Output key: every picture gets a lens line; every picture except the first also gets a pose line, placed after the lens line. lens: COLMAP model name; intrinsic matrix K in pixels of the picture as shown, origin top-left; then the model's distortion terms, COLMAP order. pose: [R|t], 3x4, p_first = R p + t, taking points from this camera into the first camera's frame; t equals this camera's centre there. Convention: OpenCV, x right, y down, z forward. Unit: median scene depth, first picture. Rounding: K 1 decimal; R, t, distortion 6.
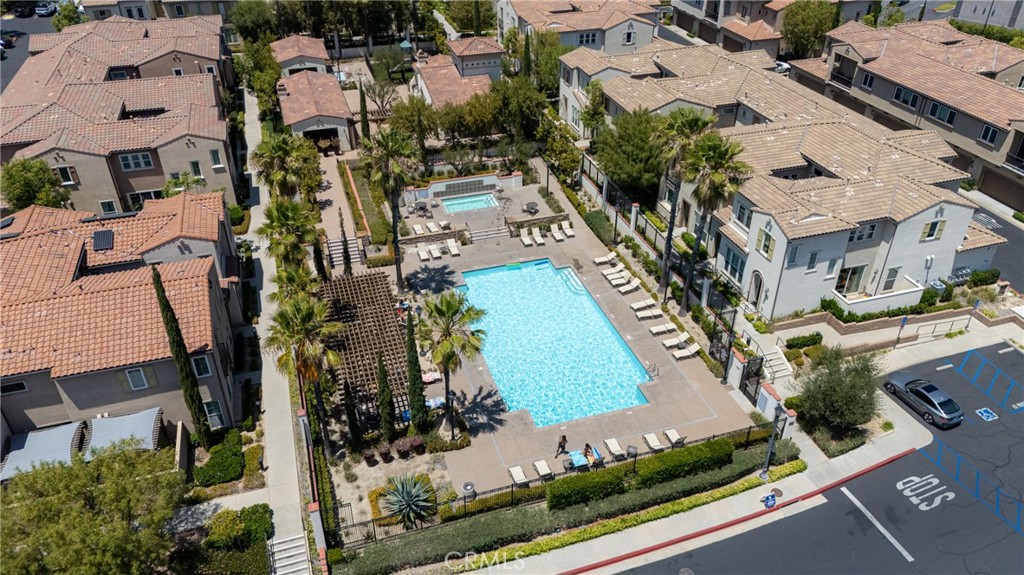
lens RADIAL K [[753.2, 0, 512.0], [0, 753.2, 287.5], [0, 0, 1]] dist [0.074858, -0.075662]
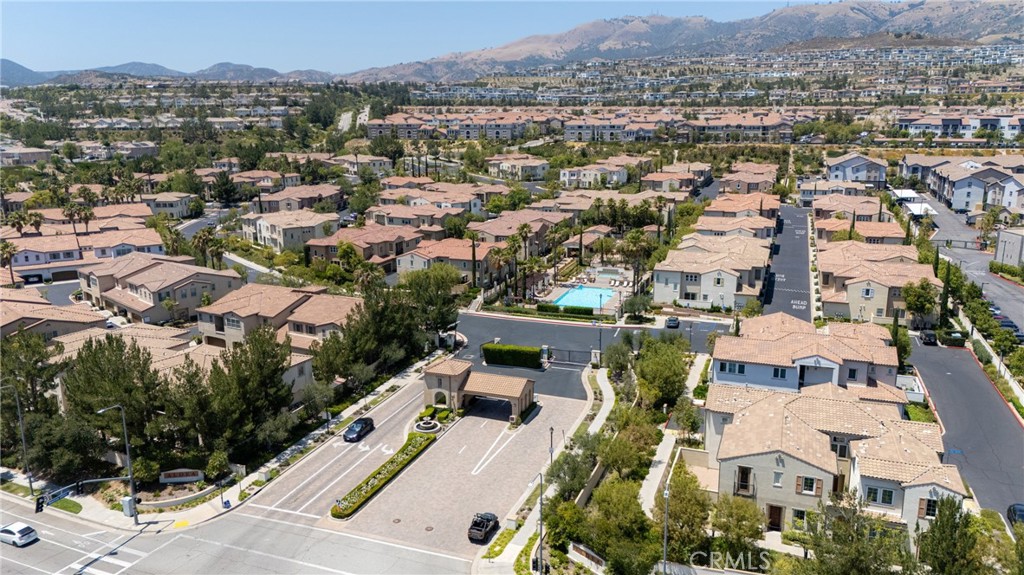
lens RADIAL K [[753.2, 0, 512.0], [0, 753.2, 287.5], [0, 0, 1]] dist [0.074858, -0.075662]
pose [[0.788202, 0.135897, -0.600224, 1.505064], [-0.332557, 0.914705, -0.229608, 0.756541], [0.517825, 0.380587, 0.766166, -1.329685]]
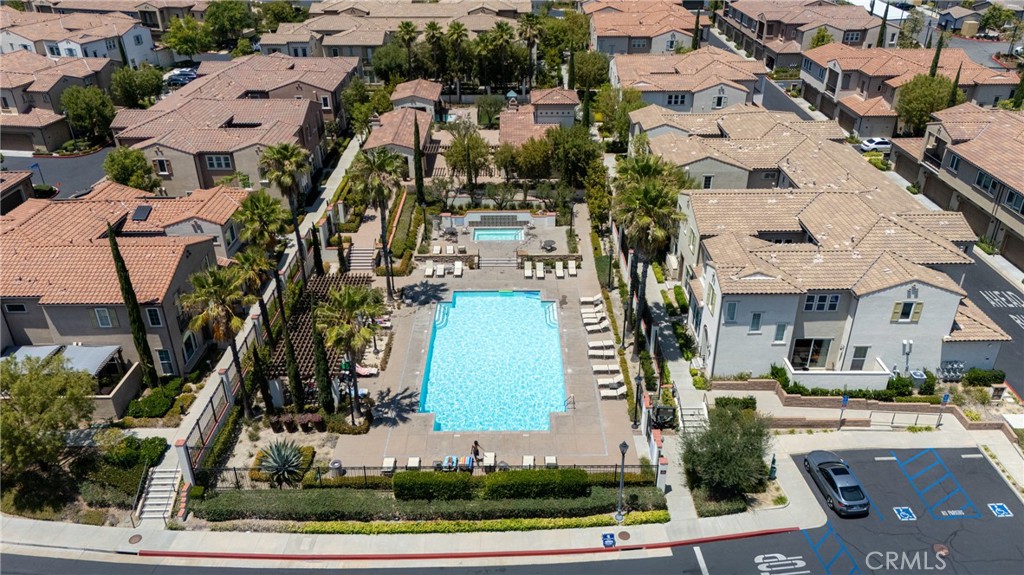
lens RADIAL K [[753.2, 0, 512.0], [0, 753.2, 287.5], [0, 0, 1]] dist [0.074858, -0.075662]
pose [[0.953188, 0.141368, -0.267297, 0.324918], [-0.163544, 0.984555, -0.062493, 0.030430], [0.254334, 0.103283, 0.961586, -0.007335]]
